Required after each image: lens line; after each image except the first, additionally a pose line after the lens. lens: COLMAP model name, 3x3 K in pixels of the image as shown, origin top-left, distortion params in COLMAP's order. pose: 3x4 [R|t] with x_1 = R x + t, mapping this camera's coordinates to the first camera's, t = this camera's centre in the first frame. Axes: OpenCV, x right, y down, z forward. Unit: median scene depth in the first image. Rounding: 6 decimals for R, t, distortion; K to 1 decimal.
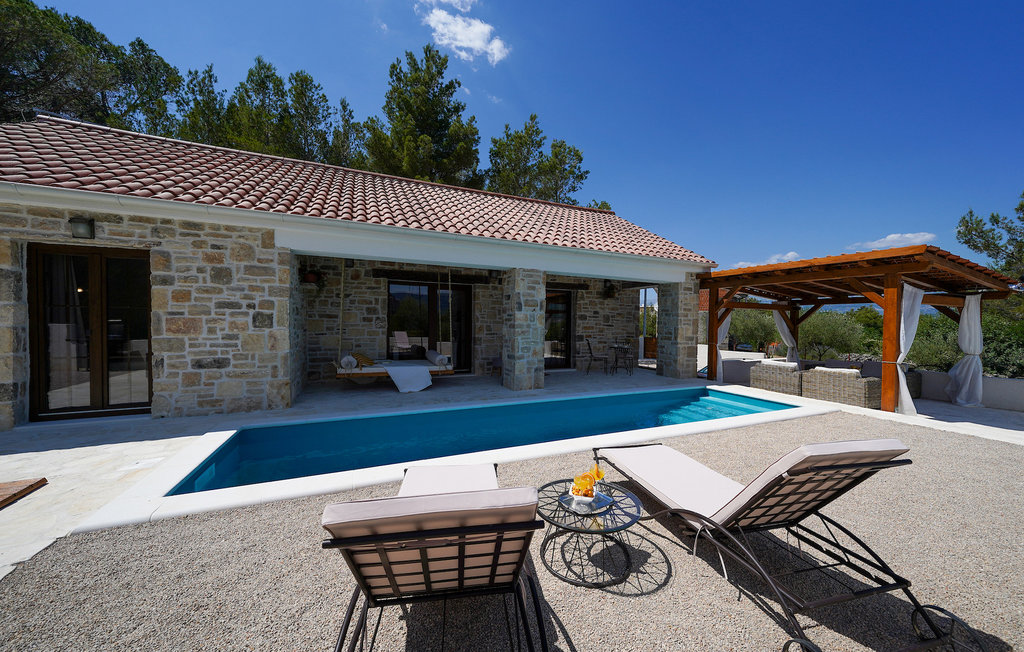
lens RADIAL K [[354.4, 0, 512.0], [0, 354.4, 326.0], [0, 0, 1]] dist [-0.002594, -0.000168]
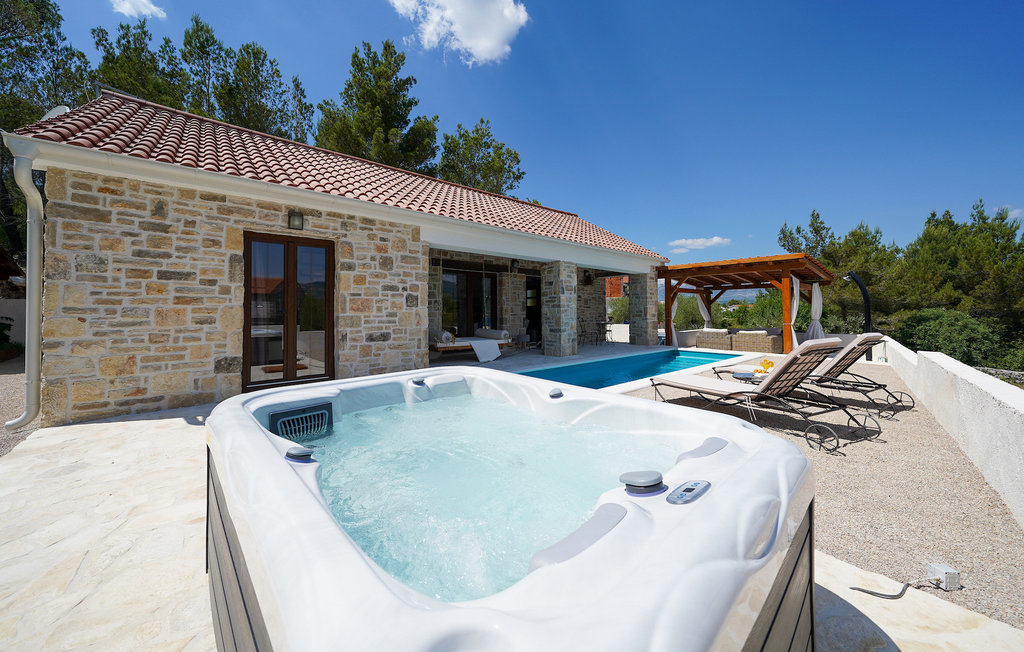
lens RADIAL K [[363.7, 0, 509.0], [0, 363.7, 298.1], [0, 0, 1]] dist [0.000780, 0.000038]
pose [[0.957088, -0.007320, 0.289705, -0.738485], [0.021209, 0.998769, -0.044830, 0.037005], [-0.289021, 0.049050, 0.956065, -0.274485]]
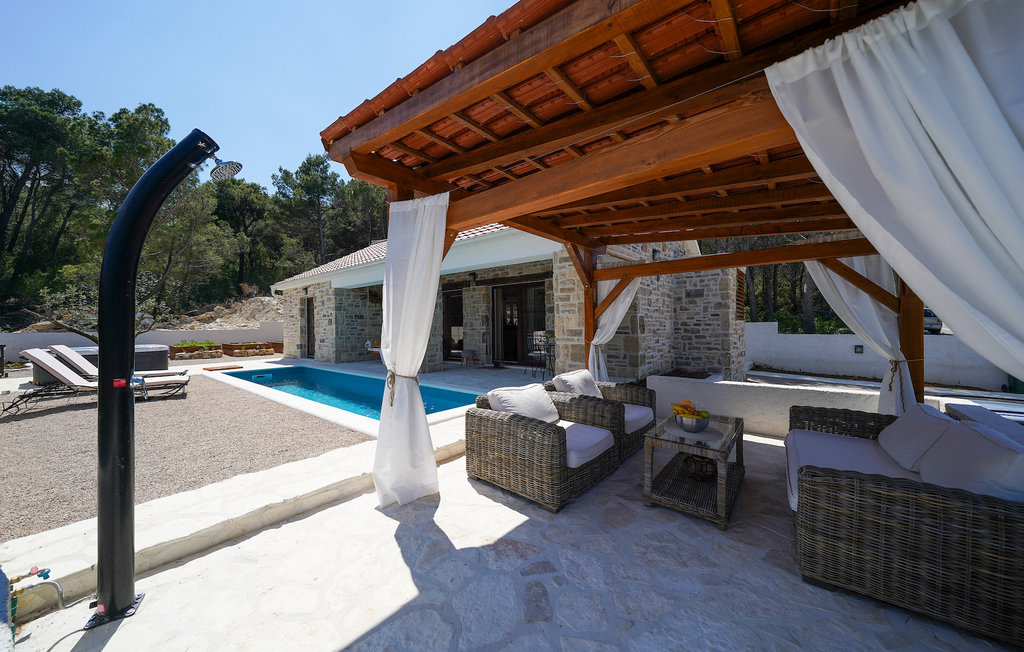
lens RADIAL K [[354.4, 0, 512.0], [0, 354.4, 326.0], [0, 0, 1]] dist [-0.002594, -0.000168]
pose [[0.410634, -0.011796, -0.911724, 1.754902], [0.002024, 0.999926, -0.012026, 0.038060], [0.911798, 0.003093, 0.410627, 1.115100]]
